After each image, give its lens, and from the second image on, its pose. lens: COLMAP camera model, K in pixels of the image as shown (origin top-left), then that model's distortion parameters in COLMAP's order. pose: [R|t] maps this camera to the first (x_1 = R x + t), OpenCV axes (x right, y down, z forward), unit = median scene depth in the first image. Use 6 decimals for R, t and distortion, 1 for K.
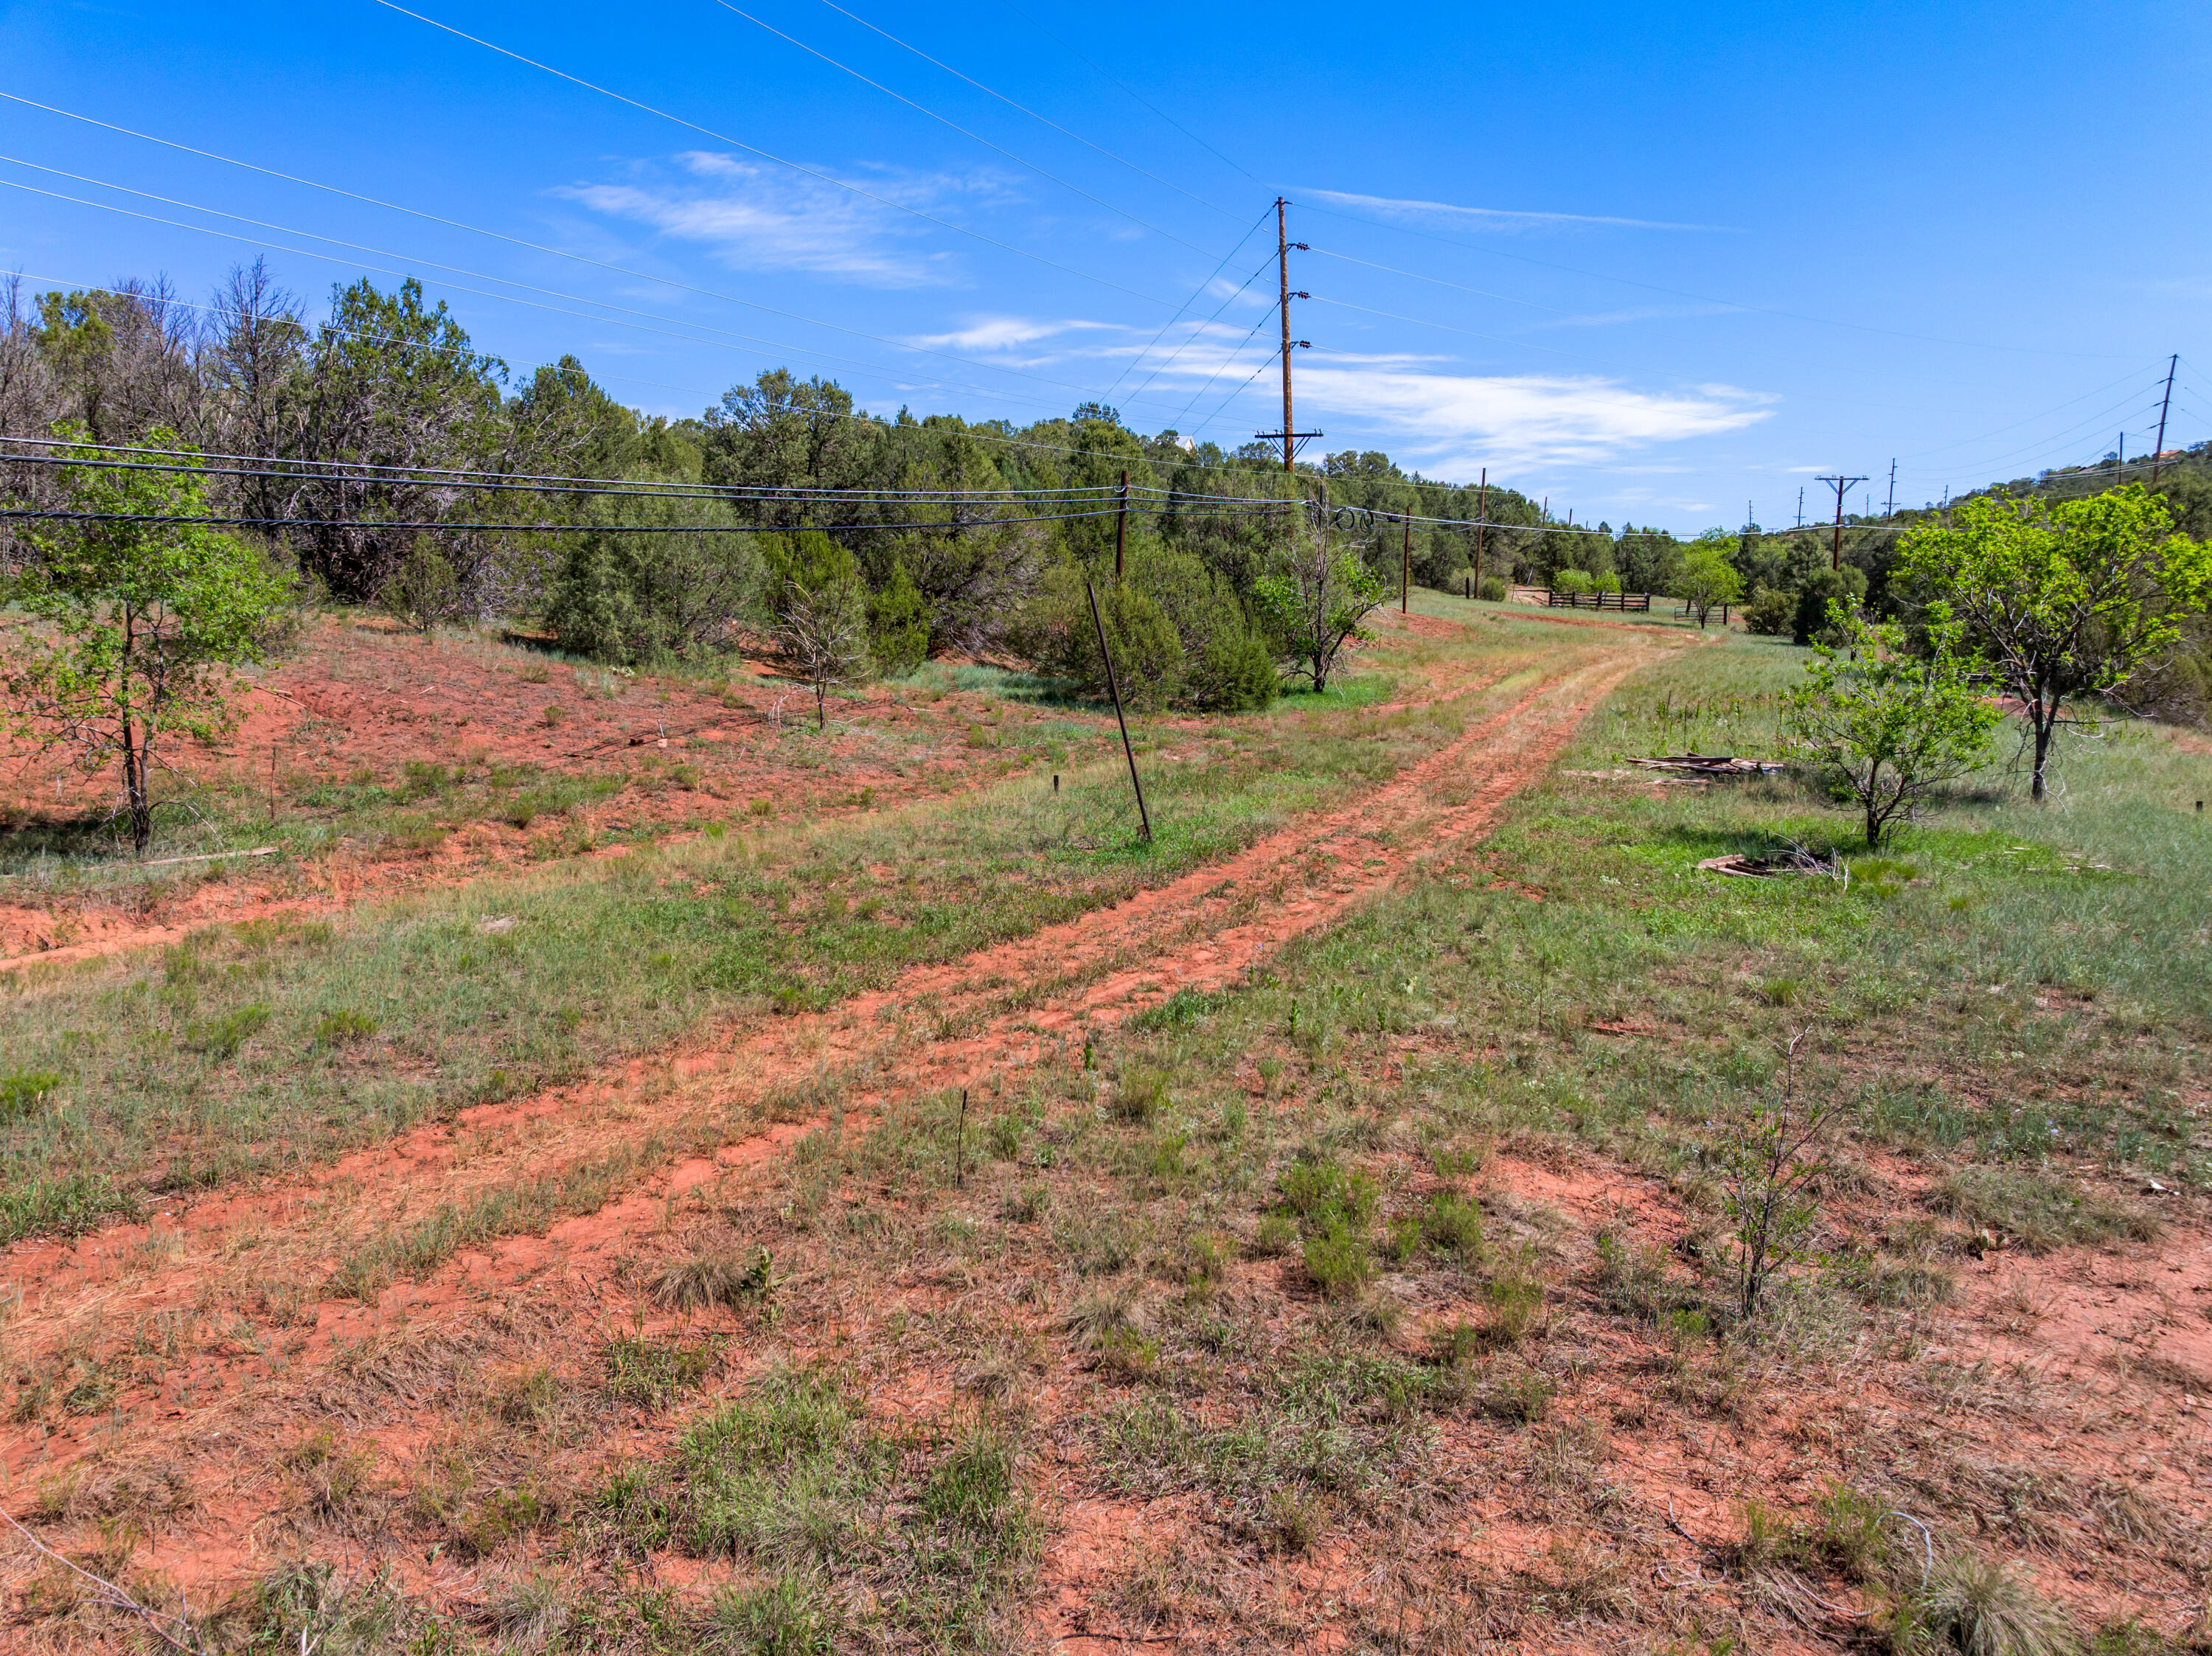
lens RADIAL K [[1561.1, 0, 1097.5], [0, 1561.1, 843.9], [0, 0, 1]] dist [-0.046176, 0.013849]
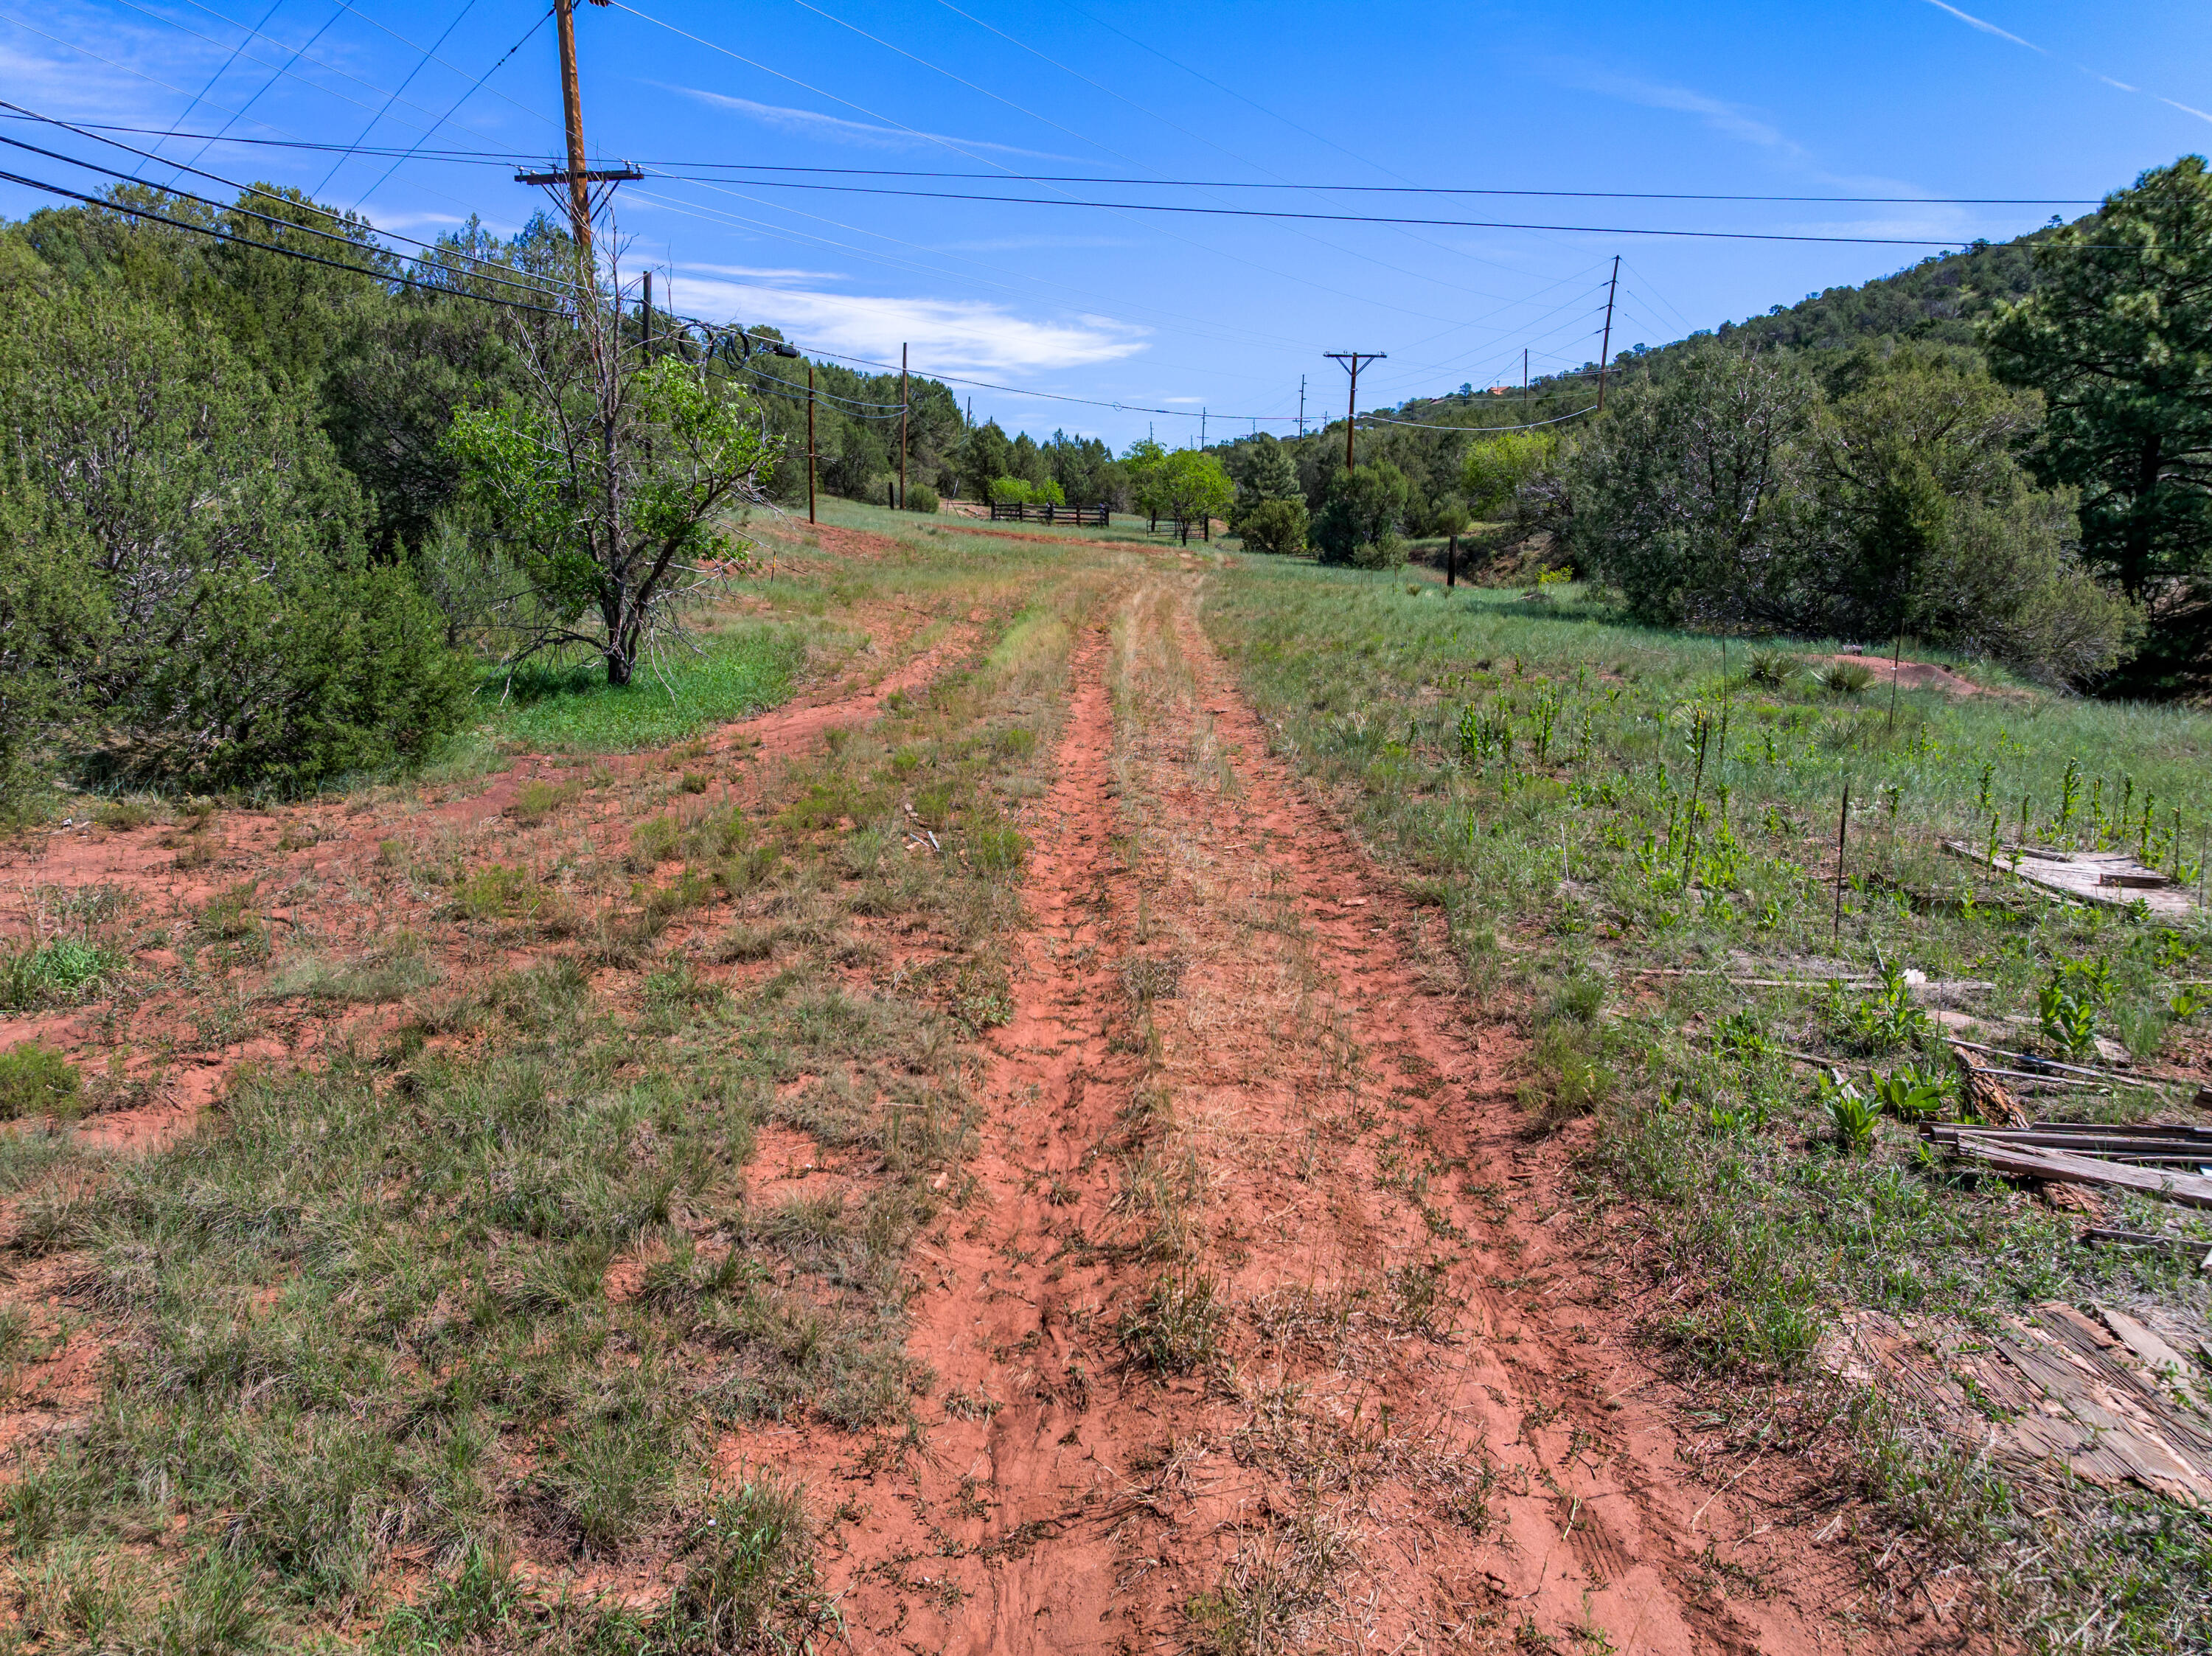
lens RADIAL K [[1561.1, 0, 1115.0], [0, 1561.1, 839.4], [0, 0, 1]] dist [-0.046176, 0.013849]
pose [[0.927181, -0.066522, 0.368661, 0.034286], [0.050247, 0.997298, 0.053582, -0.023348], [-0.371229, -0.031156, 0.928018, 0.188748]]
